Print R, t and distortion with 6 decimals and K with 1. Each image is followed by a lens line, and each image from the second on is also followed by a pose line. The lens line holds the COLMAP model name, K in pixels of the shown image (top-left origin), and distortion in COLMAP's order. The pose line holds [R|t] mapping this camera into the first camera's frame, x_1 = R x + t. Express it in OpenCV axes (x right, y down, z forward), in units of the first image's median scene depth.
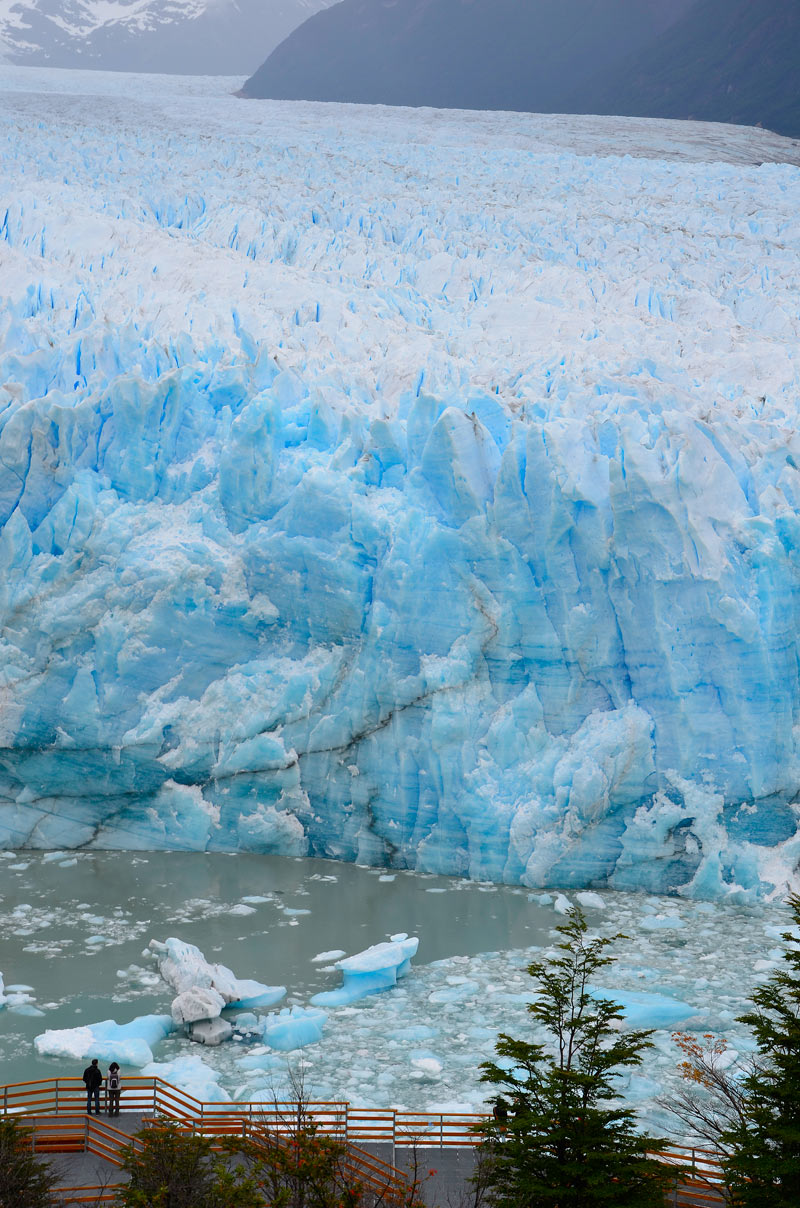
lens RADIAL K [[2574.4, 0, 390.5], [0, 2574.4, 614.1], [0, 0, 1]] dist [0.411821, 1.188455]
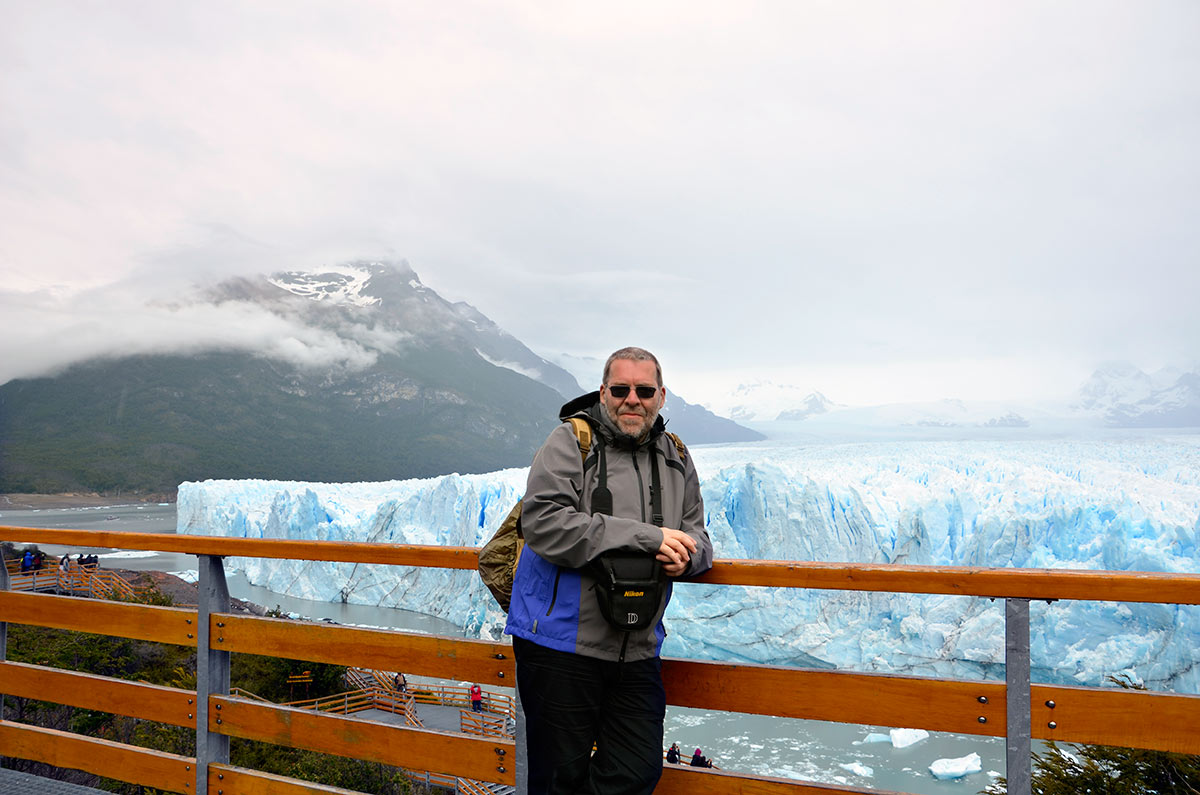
lens RADIAL K [[930.4, 0, 610.9], [0, 930.4, 395.9], [0, 0, 1]] dist [-0.147756, 0.122750]
pose [[0.799979, -0.058676, -0.597152, 0.067321], [-0.089343, 0.972465, -0.215243, 0.023148], [0.593340, 0.225541, 0.772709, 0.108707]]
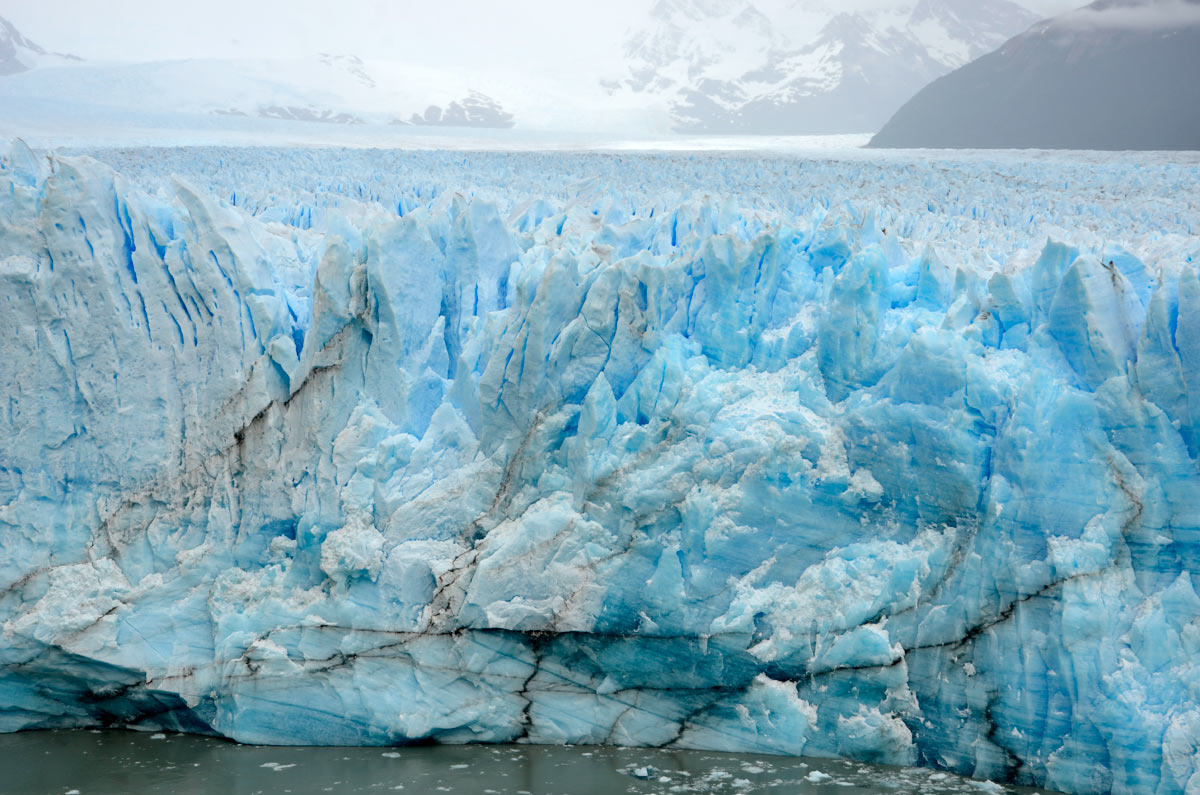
lens RADIAL K [[2301.4, 0, 592.3], [0, 2301.4, 402.3], [0, 0, 1]] dist [0.317268, 1.045560]
pose [[0.984455, 0.003158, -0.175606, -0.001449], [-0.018133, 0.996323, -0.083738, 0.038838], [0.174696, 0.085620, 0.980893, 0.187543]]
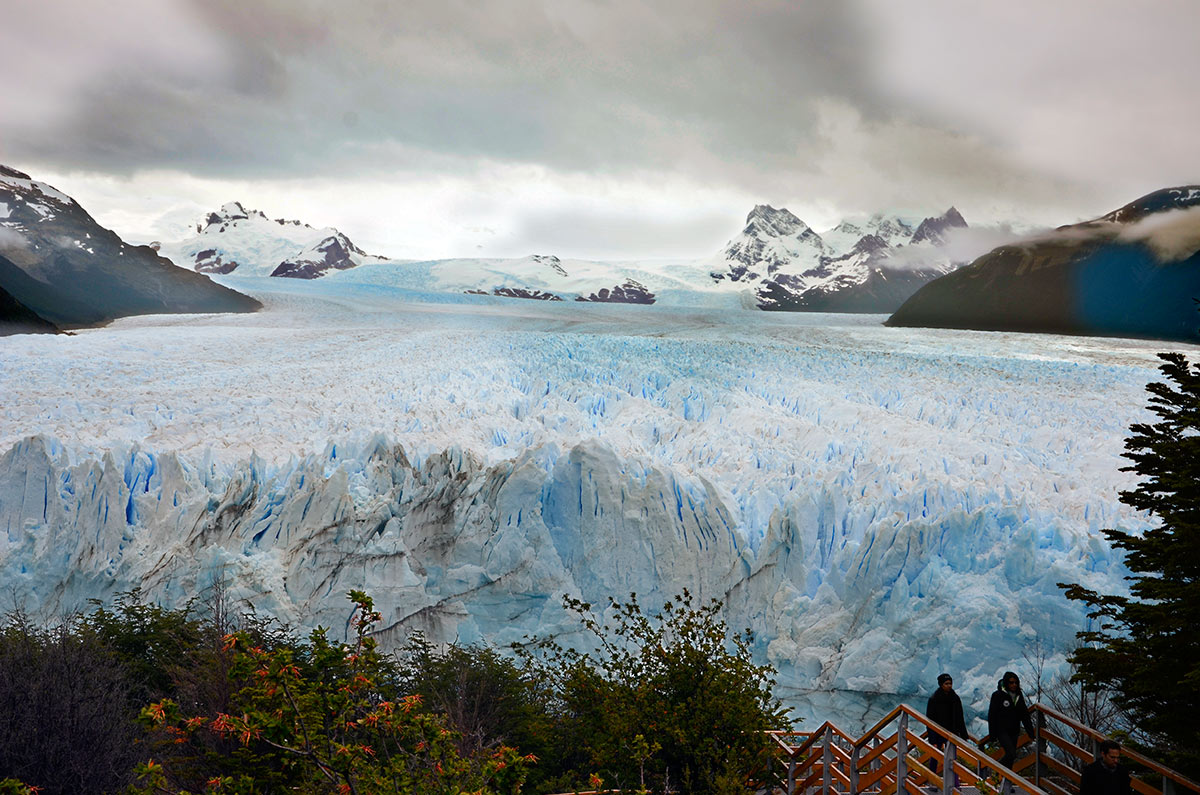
lens RADIAL K [[1457.1, 0, 604.2], [0, 1457.1, 397.1], [0, 0, 1]] dist [0.059329, 0.273274]
pose [[0.970014, 0.014397, -0.242621, -0.093871], [-0.049218, 0.989197, -0.138080, -0.007790], [0.238012, 0.145881, 0.960244, -0.172649]]
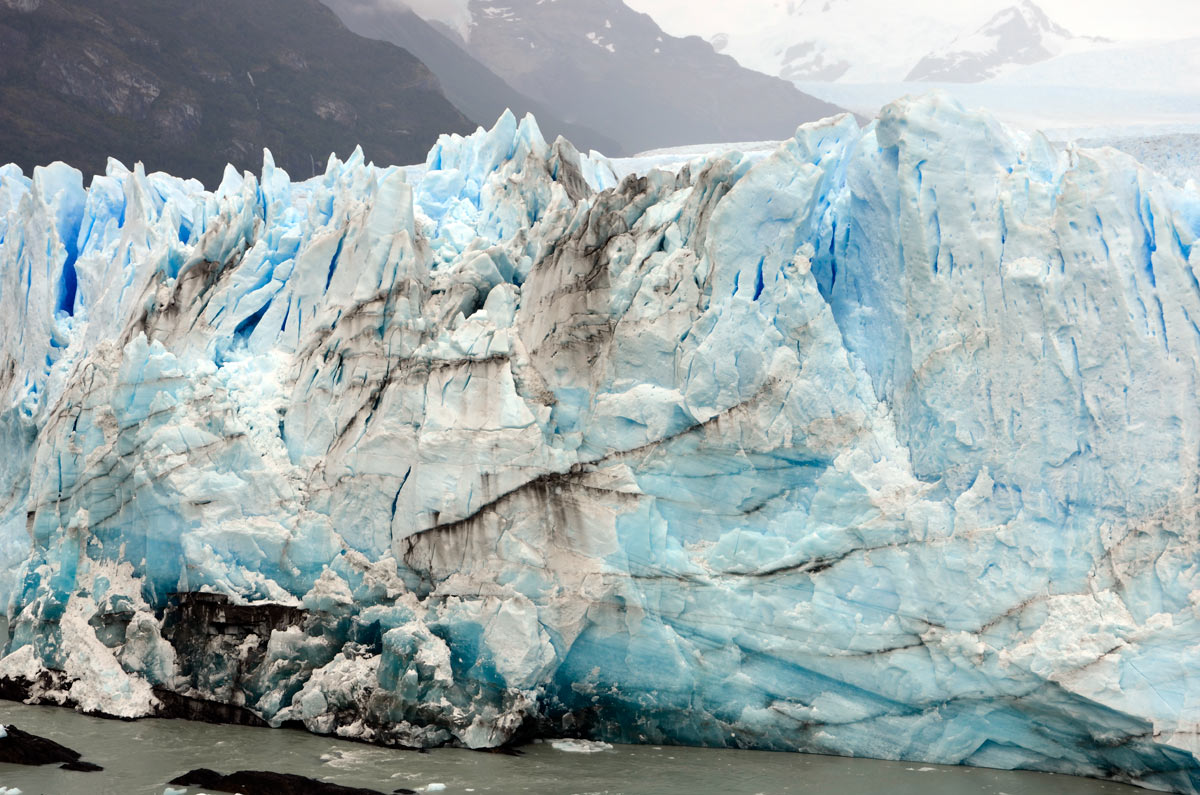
lens RADIAL K [[2416.2, 0, 613.3], [0, 2416.2, 411.0], [0, 0, 1]] dist [0.402802, 0.734321]
pose [[0.834897, 0.039019, -0.549021, -0.018530], [-0.088296, 0.994060, -0.063624, 0.034332], [0.543277, 0.101596, 0.833384, 0.227323]]
